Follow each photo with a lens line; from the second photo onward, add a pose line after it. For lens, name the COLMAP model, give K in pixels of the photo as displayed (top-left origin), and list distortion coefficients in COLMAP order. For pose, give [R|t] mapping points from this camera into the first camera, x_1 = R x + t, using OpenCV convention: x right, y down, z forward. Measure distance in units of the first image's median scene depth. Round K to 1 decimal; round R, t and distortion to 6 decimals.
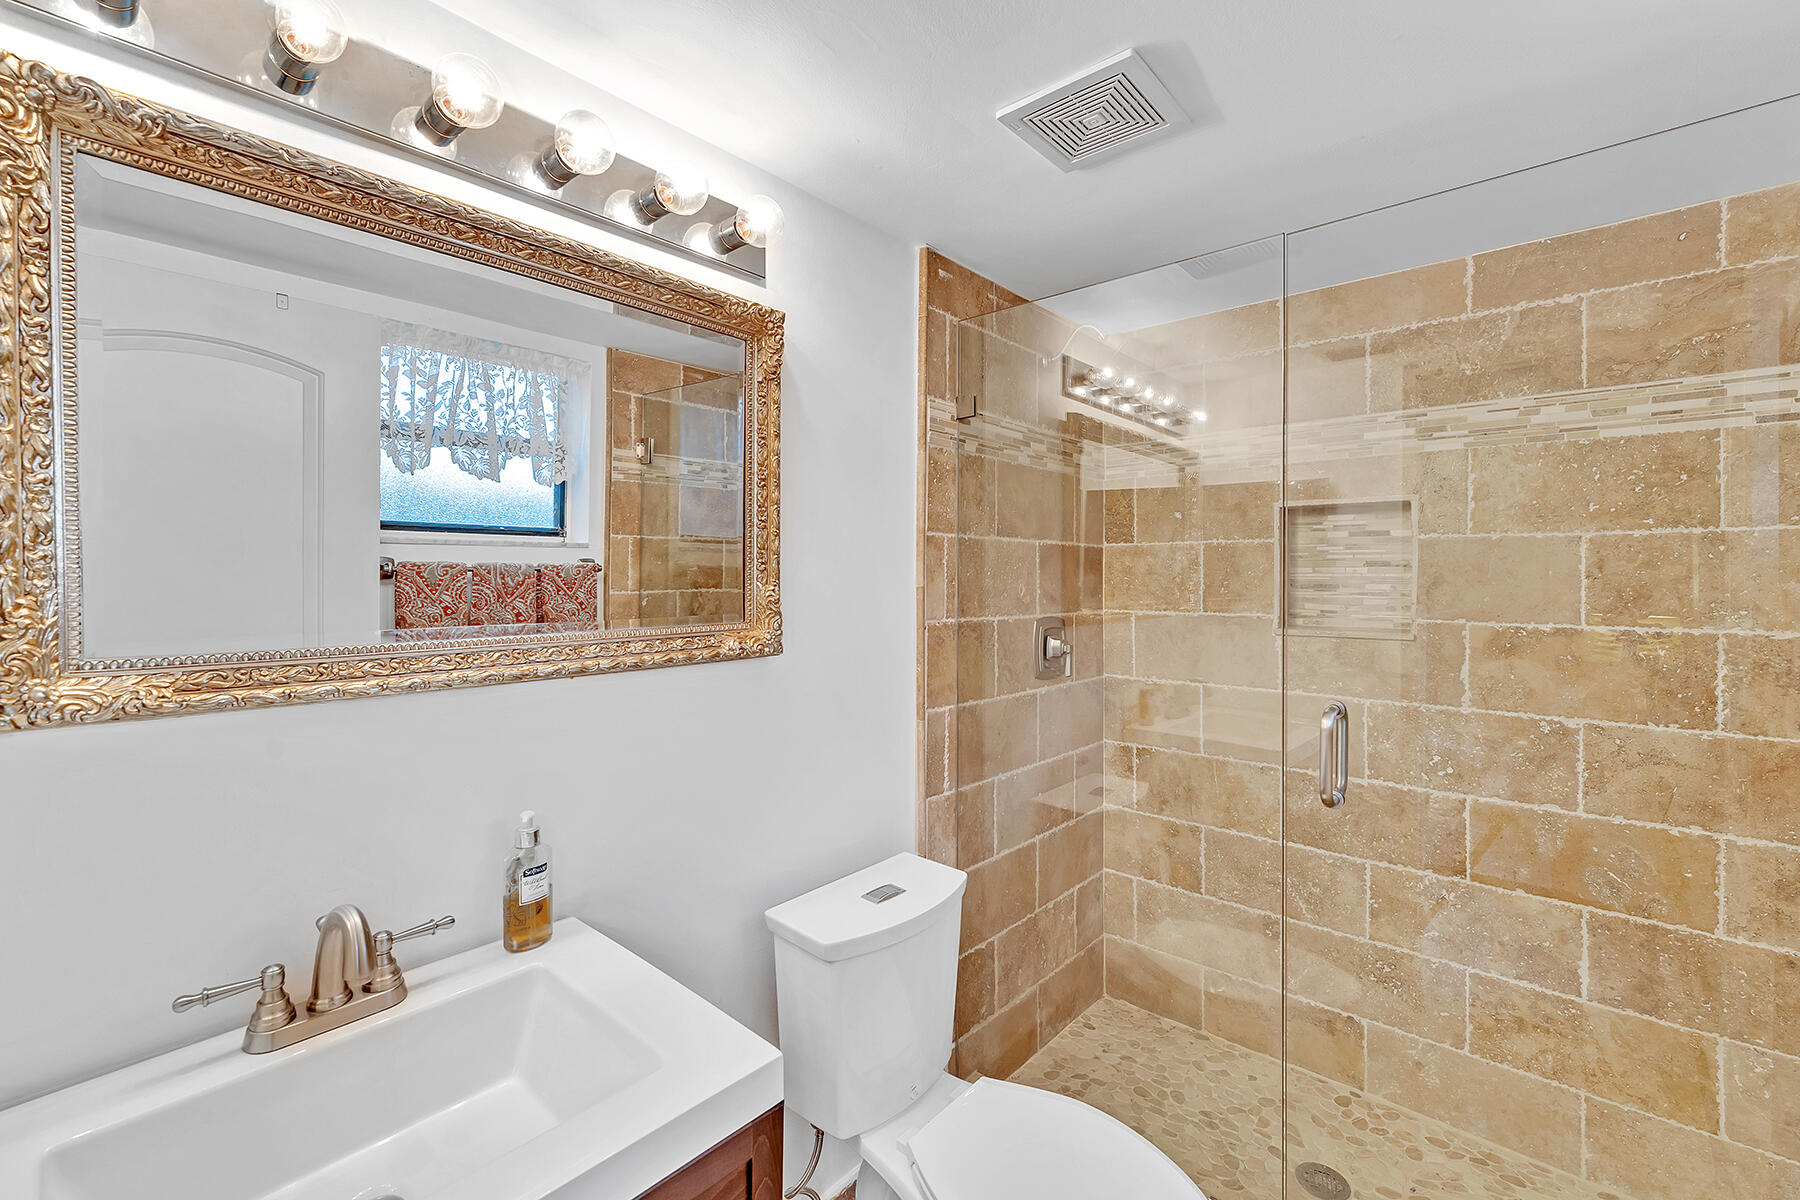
lens RADIAL K [[765.1, 0, 898.0], [0, 765.1, 582.8], [0, 0, 1]] dist [-0.003969, 0.000555]
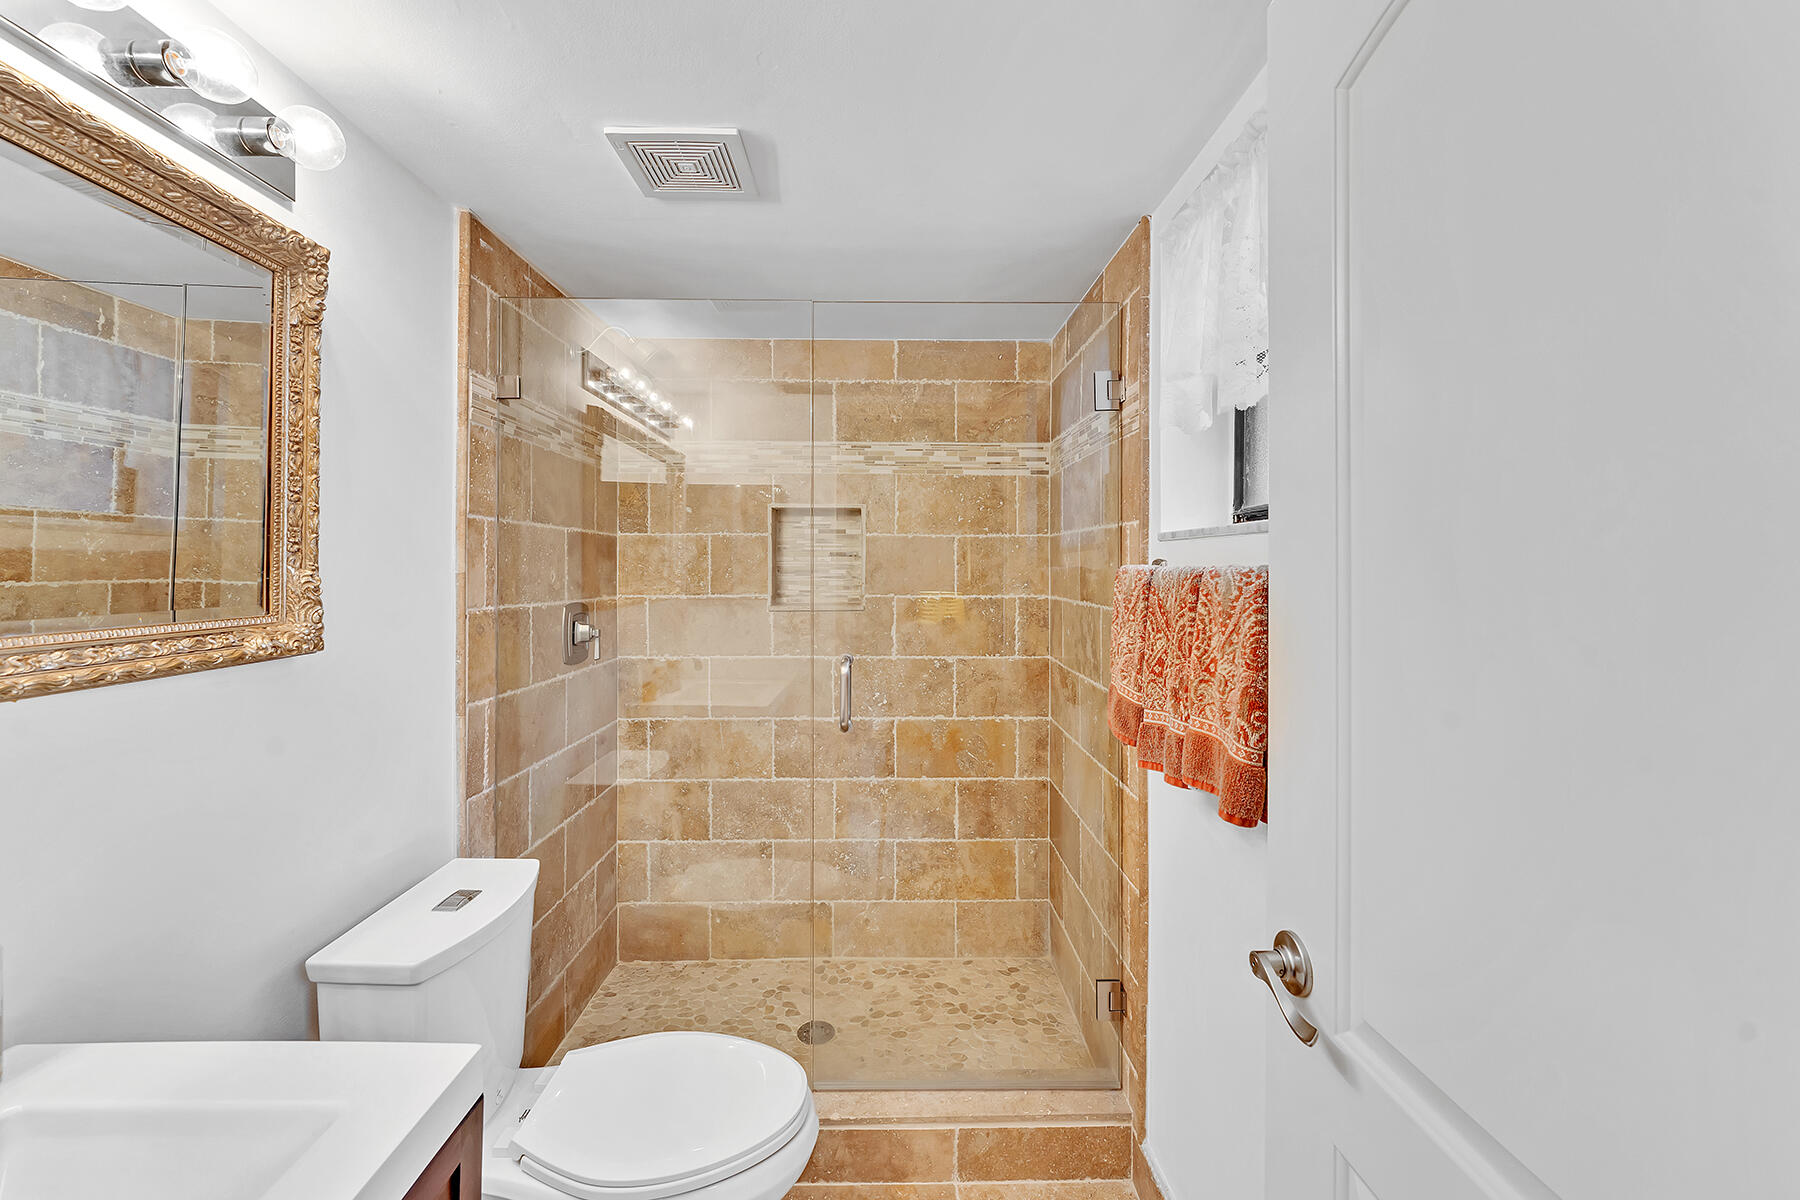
lens RADIAL K [[765.1, 0, 888.7], [0, 765.1, 567.6], [0, 0, 1]] dist [-0.003969, 0.000555]
pose [[0.733443, 0.000185, 0.679751, -0.231840], [0.006918, 0.999946, -0.007738, 0.010363], [-0.679716, 0.010378, 0.733402, -0.039297]]
